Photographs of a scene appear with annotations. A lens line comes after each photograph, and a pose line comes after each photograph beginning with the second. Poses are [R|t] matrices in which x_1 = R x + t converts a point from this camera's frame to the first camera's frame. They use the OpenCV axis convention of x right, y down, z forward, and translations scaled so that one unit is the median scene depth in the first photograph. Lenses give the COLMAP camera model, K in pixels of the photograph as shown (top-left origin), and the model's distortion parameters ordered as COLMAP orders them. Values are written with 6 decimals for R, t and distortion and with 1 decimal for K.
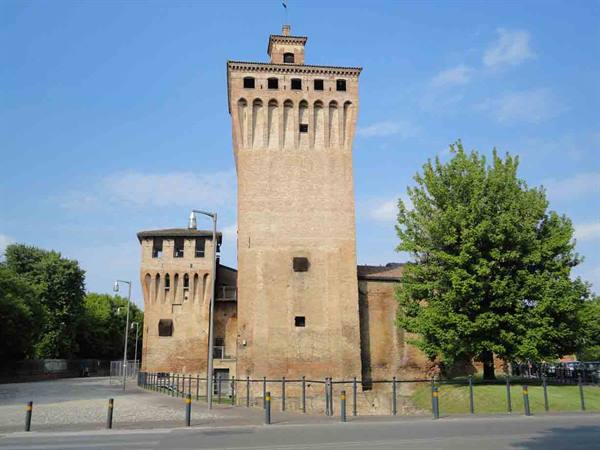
lens RADIAL K [[601.1, 0, 300.0], [0, 601.1, 225.0], [0, 0, 1]] dist [-0.012458, -0.002332]
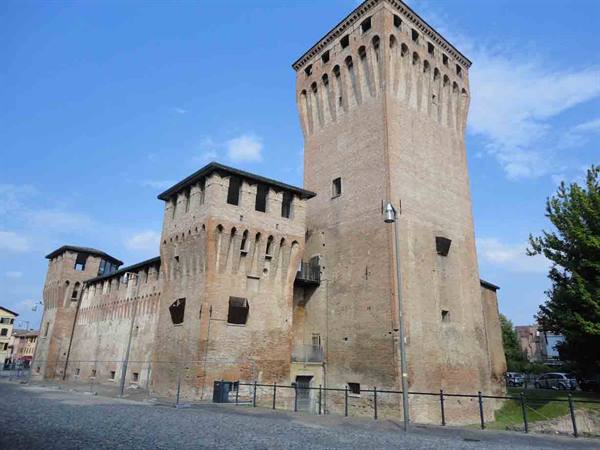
lens RADIAL K [[419.5, 0, 300.0], [0, 419.5, 225.0], [0, 0, 1]] dist [0.007732, 0.002329]
pose [[0.820143, 0.204592, 0.534329, -0.432887], [-0.150972, 0.978168, -0.142809, 0.135680], [-0.551881, 0.036456, 0.833126, 0.580143]]
